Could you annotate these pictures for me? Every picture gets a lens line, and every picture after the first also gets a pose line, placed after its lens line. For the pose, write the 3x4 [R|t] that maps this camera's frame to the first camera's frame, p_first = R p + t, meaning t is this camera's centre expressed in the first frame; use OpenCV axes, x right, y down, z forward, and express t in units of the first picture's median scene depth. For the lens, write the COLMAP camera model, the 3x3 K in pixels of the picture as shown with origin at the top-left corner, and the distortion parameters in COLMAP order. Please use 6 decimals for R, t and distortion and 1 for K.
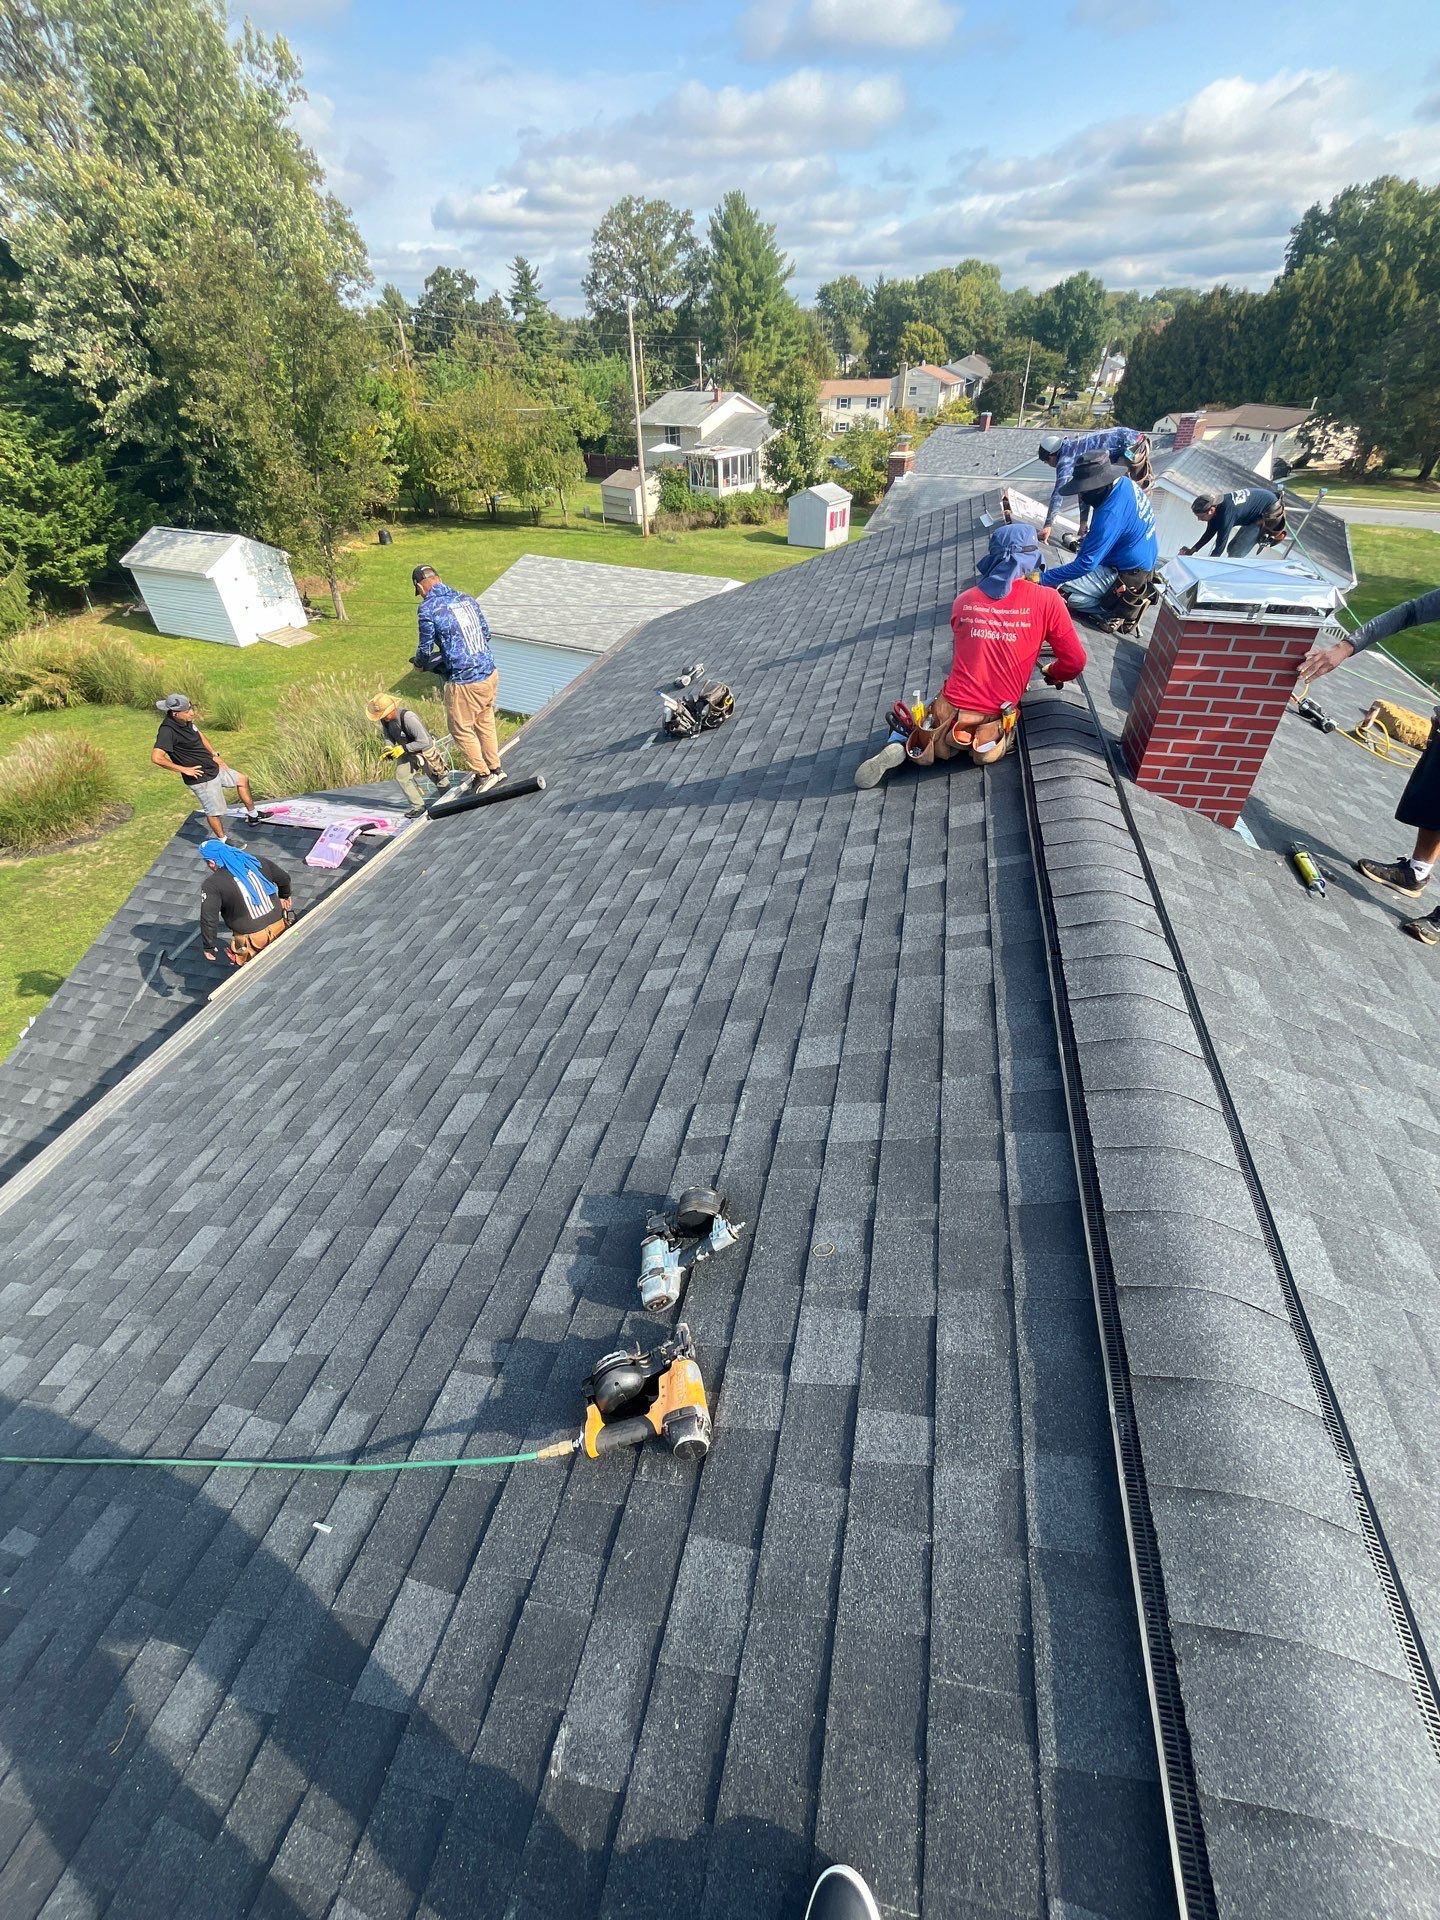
lens RADIAL K [[781.2, 0, 712.5], [0, 781.2, 957.9], [0, 0, 1]] dist [-0.003917, 0.000091]
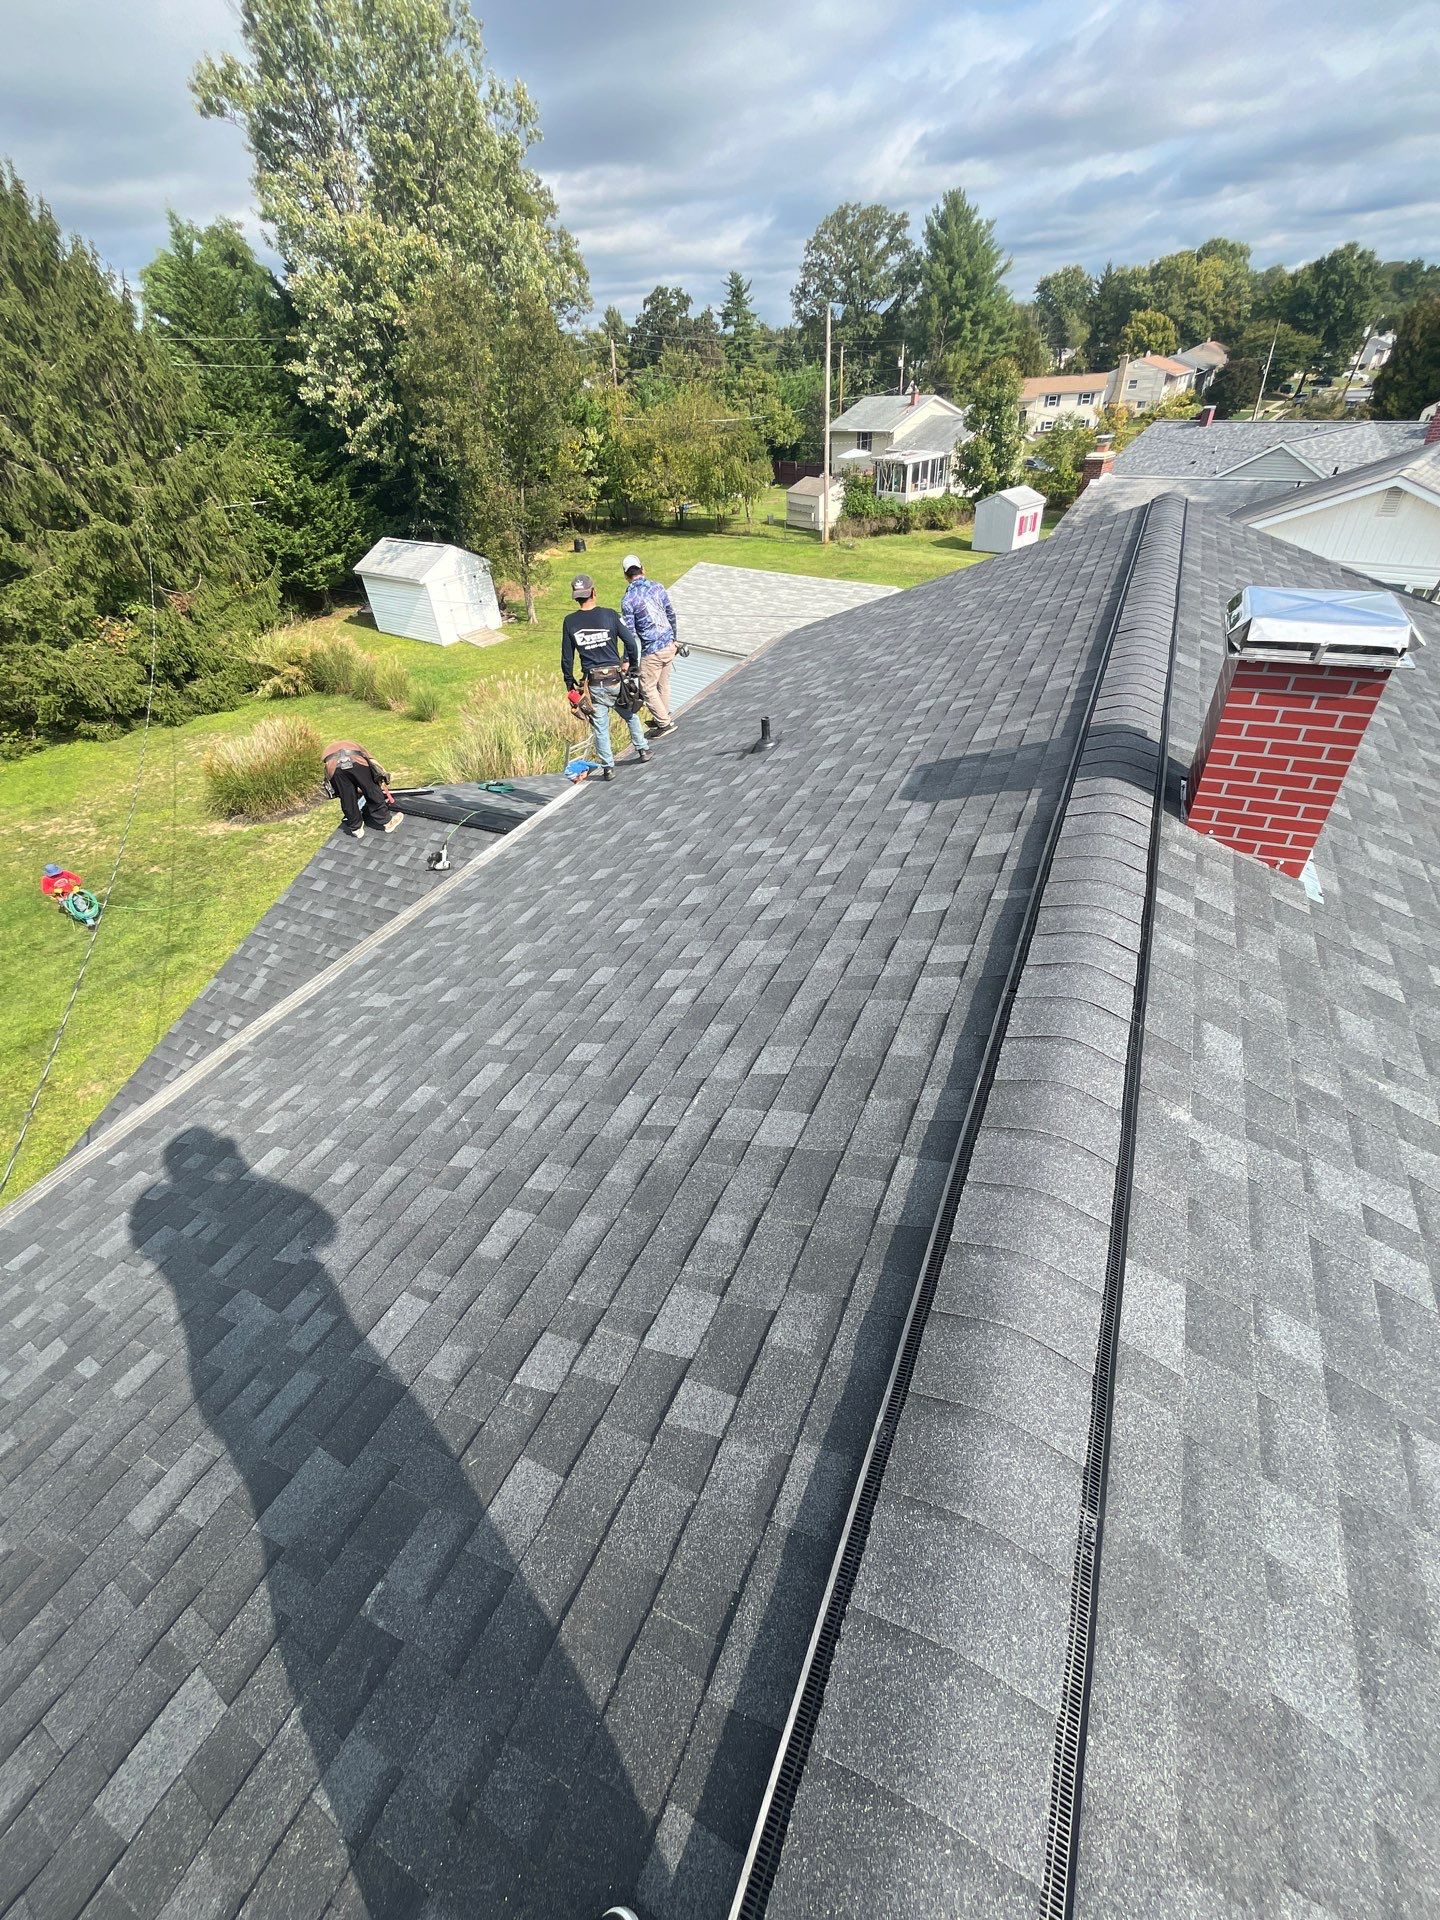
lens RADIAL K [[781.2, 0, 714.7], [0, 781.2, 956.8], [0, 0, 1]] dist [-0.003917, 0.000091]
pose [[0.976912, 0.094248, -0.191731, 0.117604], [-0.095235, 0.995446, 0.004083, -0.007573], [0.191242, 0.014271, 0.981439, -0.025438]]
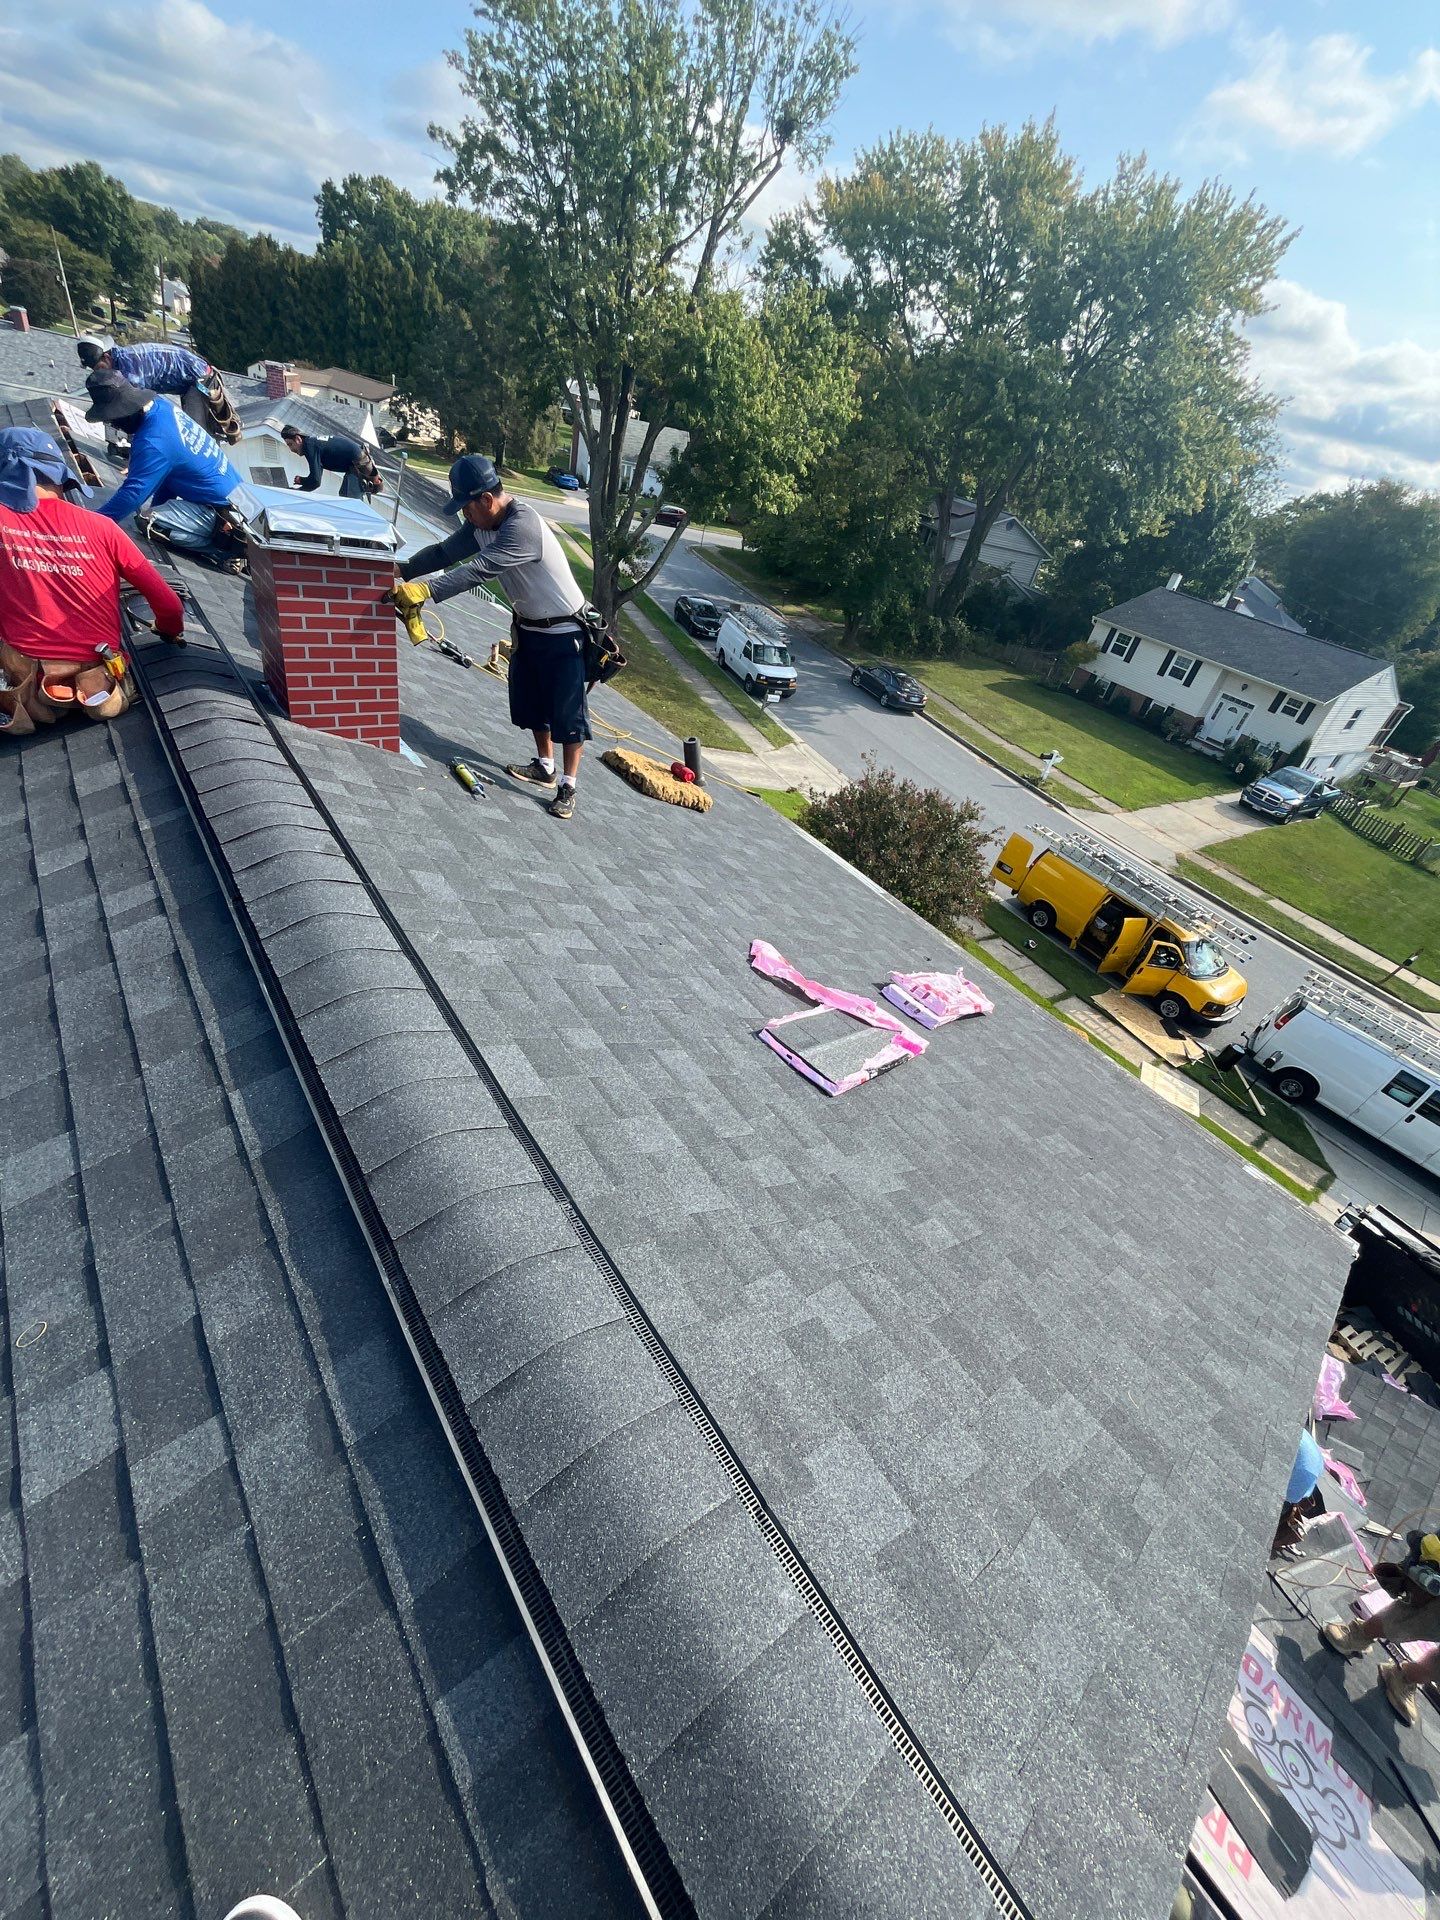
lens RADIAL K [[781.2, 0, 733.6], [0, 781.2, 960.4], [0, 0, 1]] dist [-0.003917, 0.000091]
pose [[0.610769, -0.324595, 0.722219, 0.048191], [0.292286, 0.940118, 0.175346, 0.033912], [-0.735888, 0.103998, 0.669069, -0.026169]]
